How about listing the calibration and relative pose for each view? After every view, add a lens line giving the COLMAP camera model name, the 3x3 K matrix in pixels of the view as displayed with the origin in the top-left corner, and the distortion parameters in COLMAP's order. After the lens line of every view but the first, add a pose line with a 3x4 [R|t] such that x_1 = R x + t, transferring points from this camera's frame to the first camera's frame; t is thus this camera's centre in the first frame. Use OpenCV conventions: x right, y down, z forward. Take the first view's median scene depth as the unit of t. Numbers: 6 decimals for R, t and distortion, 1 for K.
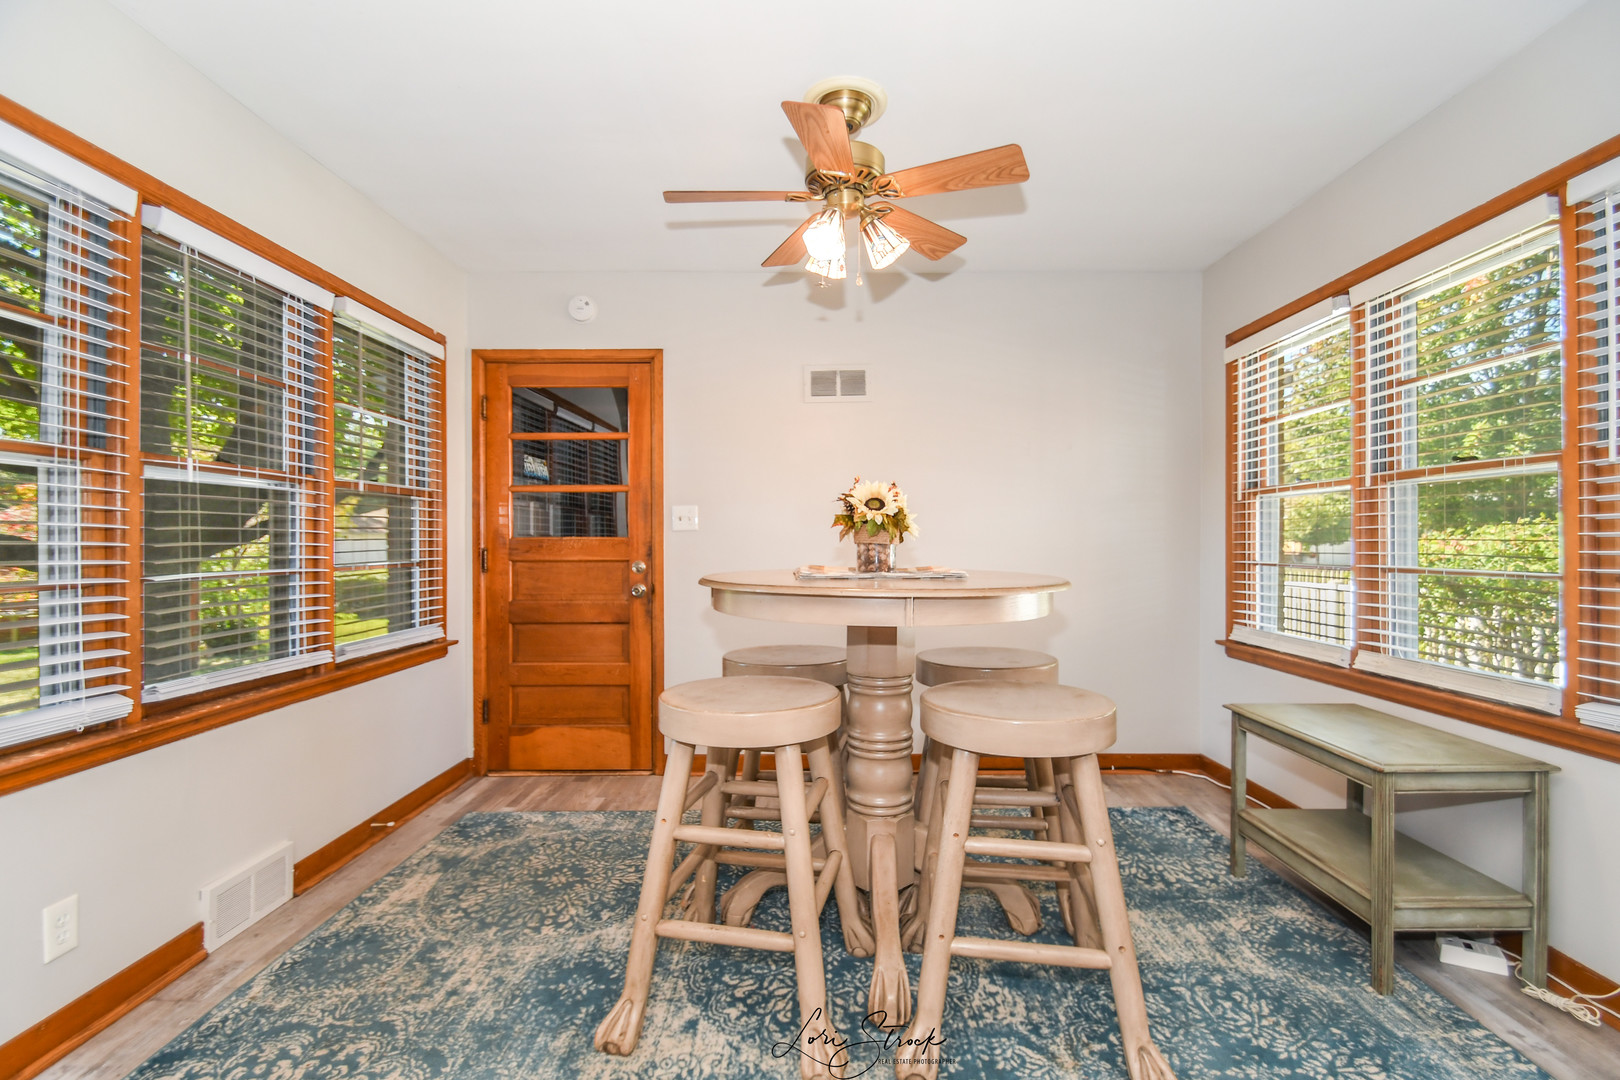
lens RADIAL K [[720.1, 0, 806.1], [0, 720.1, 539.5], [0, 0, 1]] dist [0.000766, -0.007323]
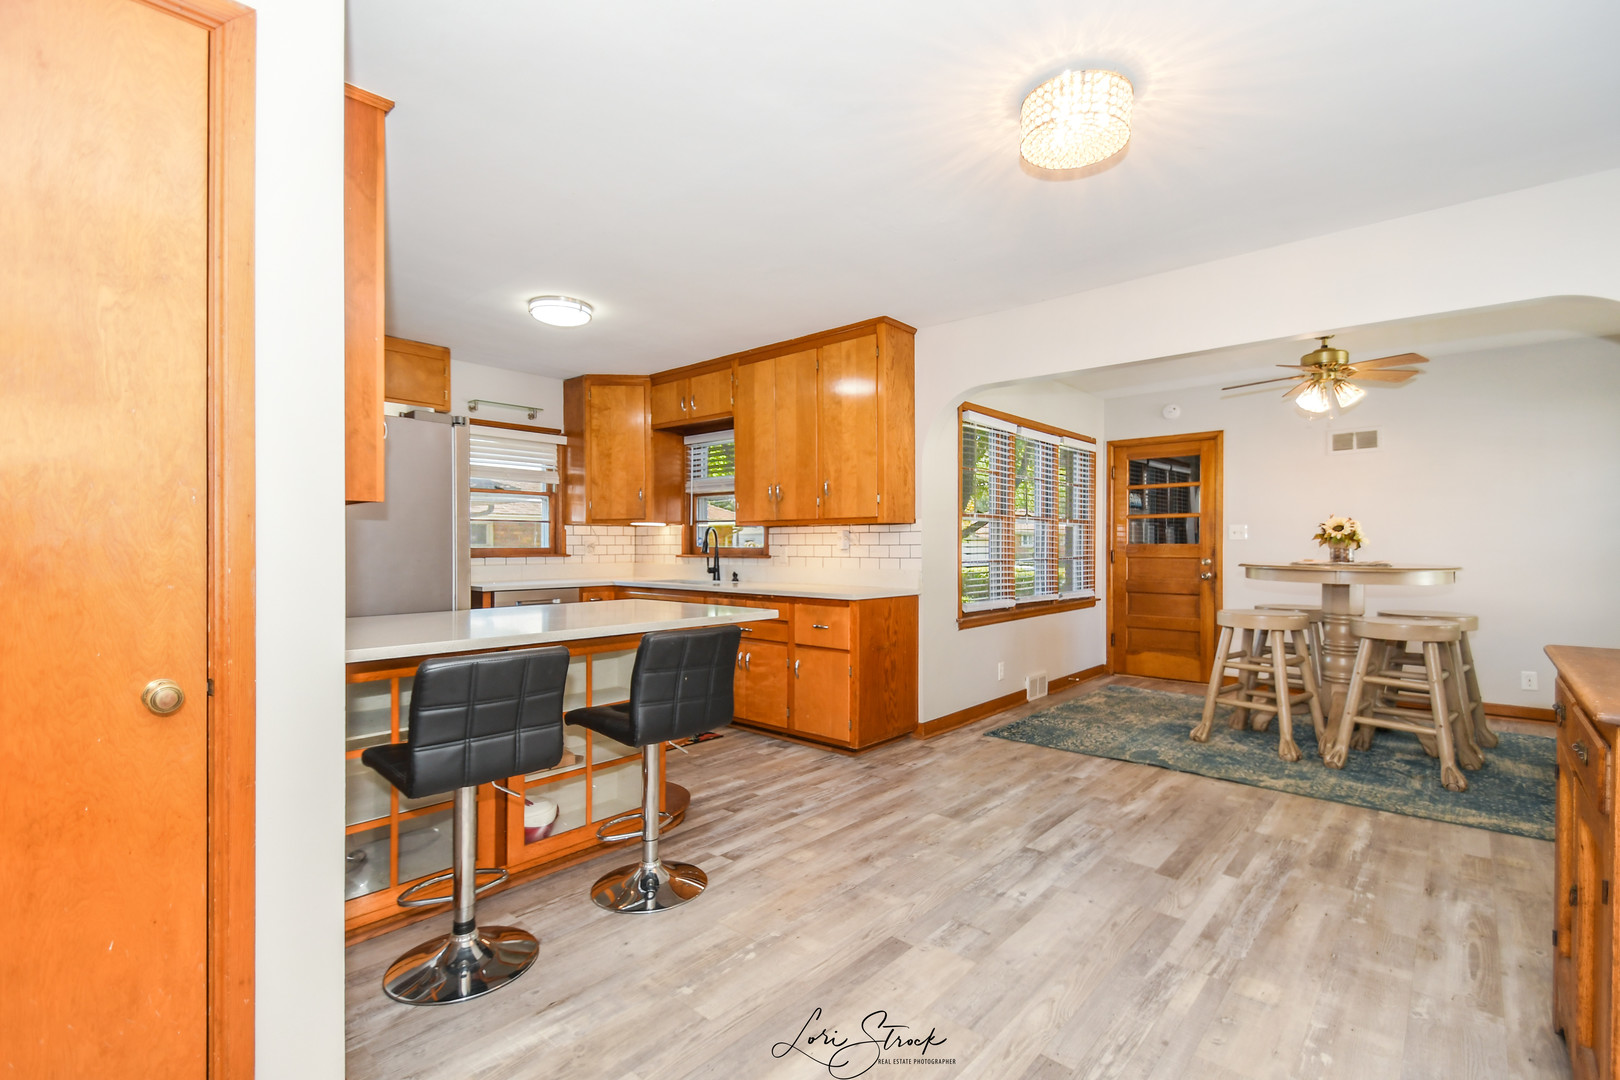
lens RADIAL K [[720.1, 0, 824.6], [0, 720.1, 551.5], [0, 0, 1]] dist [0.000766, -0.007323]
pose [[0.761781, 0.008069, -0.647784, 0.184500], [-0.001330, 0.999940, 0.010892, -0.002934], [0.647833, -0.007435, 0.761746, -0.892878]]
